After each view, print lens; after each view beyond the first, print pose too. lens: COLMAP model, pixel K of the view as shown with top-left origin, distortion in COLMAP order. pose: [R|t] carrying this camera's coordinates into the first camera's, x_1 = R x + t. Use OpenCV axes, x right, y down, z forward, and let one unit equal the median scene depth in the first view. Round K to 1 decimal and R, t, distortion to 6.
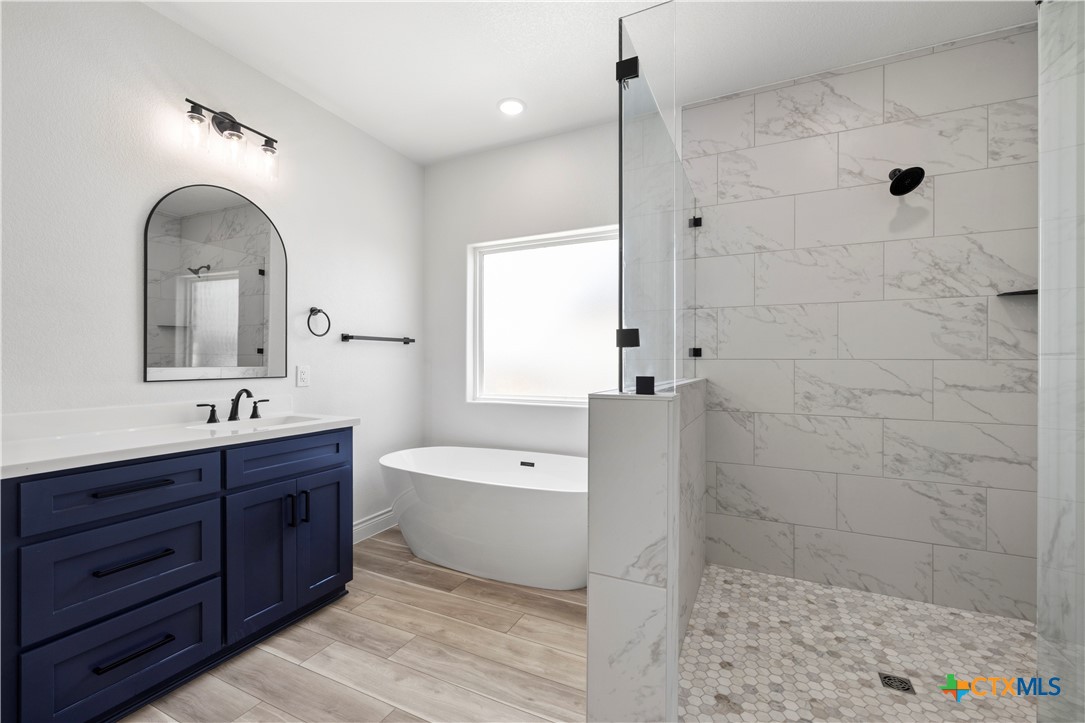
lens RADIAL K [[455.8, 0, 545.4], [0, 455.8, 359.3], [0, 0, 1]] dist [0.000349, 0.000255]
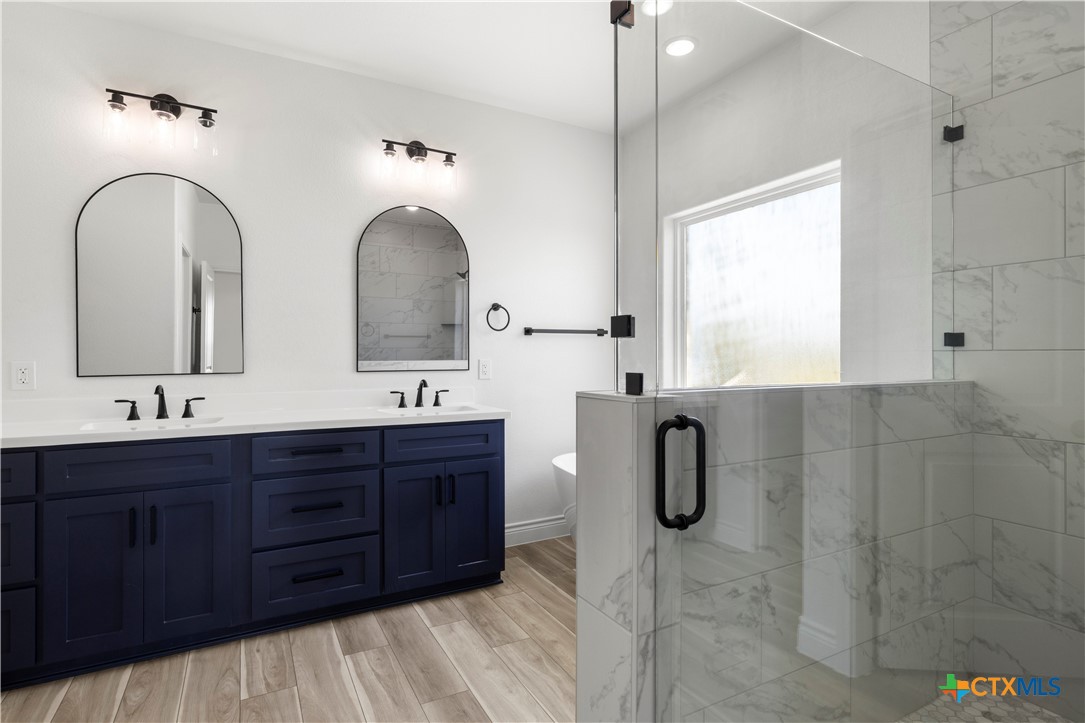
lens RADIAL K [[550.4, 0, 543.1], [0, 550.4, 349.1], [0, 0, 1]] dist [-0.001305, 0.000331]
pose [[0.810880, -0.008879, -0.585146, 0.388743], [0.005449, 0.999956, -0.007621, 0.000824], [0.585188, 0.002991, 0.810892, 0.058680]]
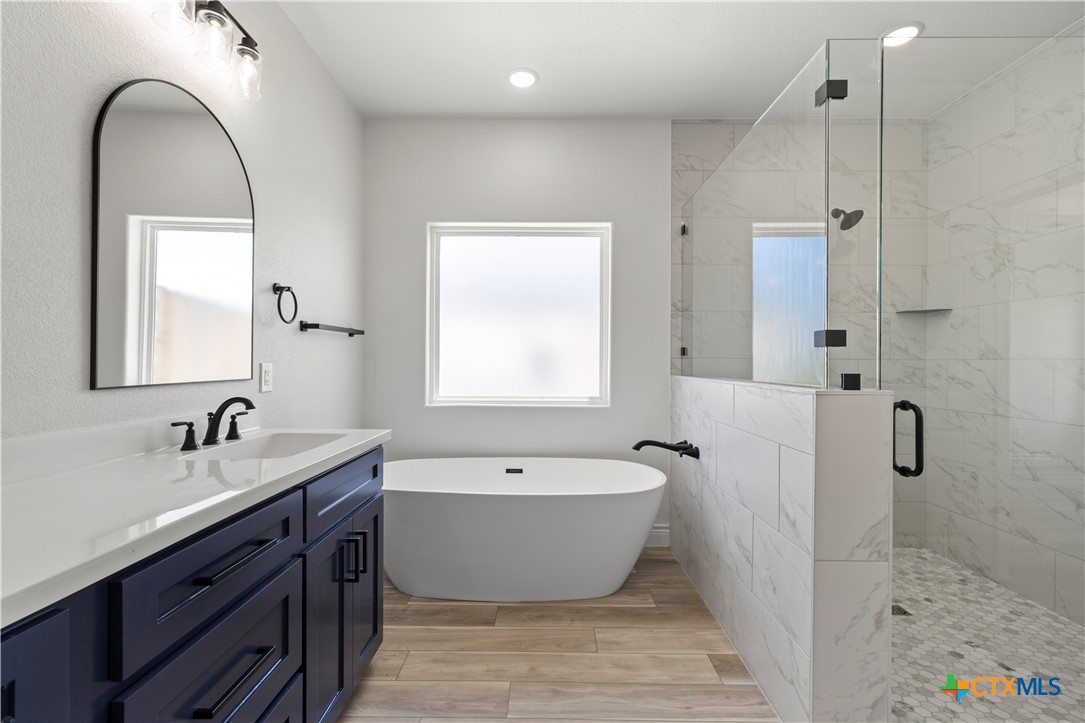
lens RADIAL K [[469.5, 0, 545.4], [0, 469.5, 358.5], [0, 0, 1]] dist [0.004855, 0.000445]
pose [[0.905896, 0.006344, 0.423453, -0.541064], [-0.007337, 0.999973, 0.000715, 0.003395], [-0.423437, -0.003754, 0.905918, 0.165283]]
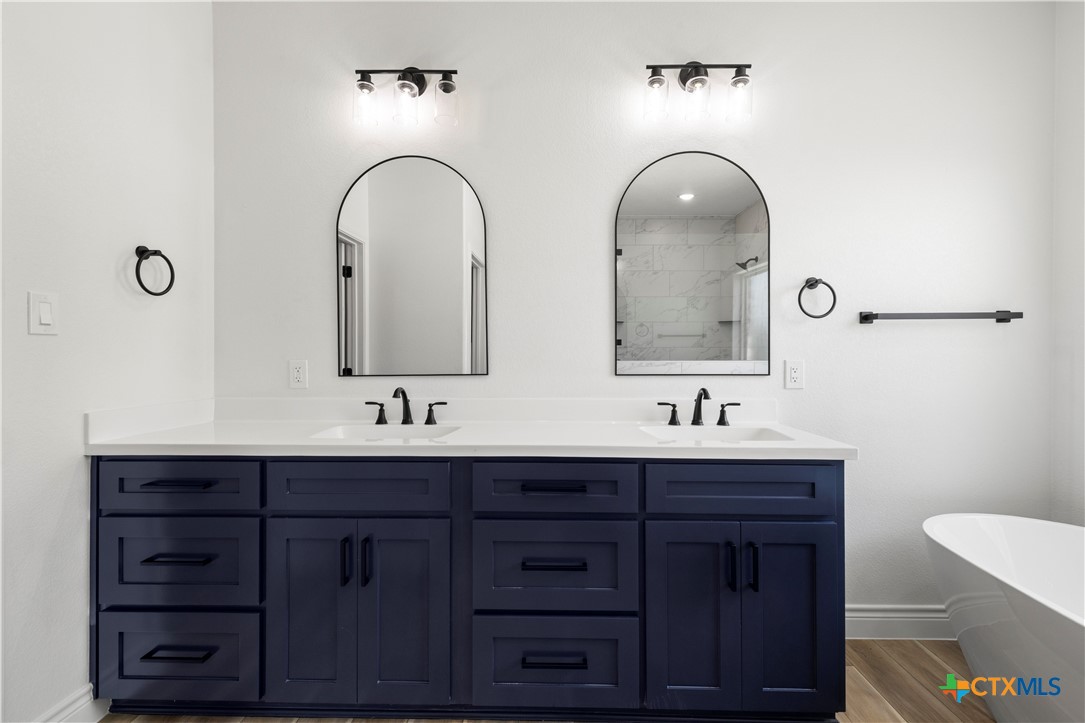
lens RADIAL K [[469.5, 0, 545.4], [0, 469.5, 358.5], [0, 0, 1]] dist [0.004855, 0.000445]
pose [[0.408658, 0.003322, -0.912682, -0.012266], [0.006600, 0.999956, 0.006594, 0.004839], [0.912664, -0.008719, 0.408618, 0.401927]]
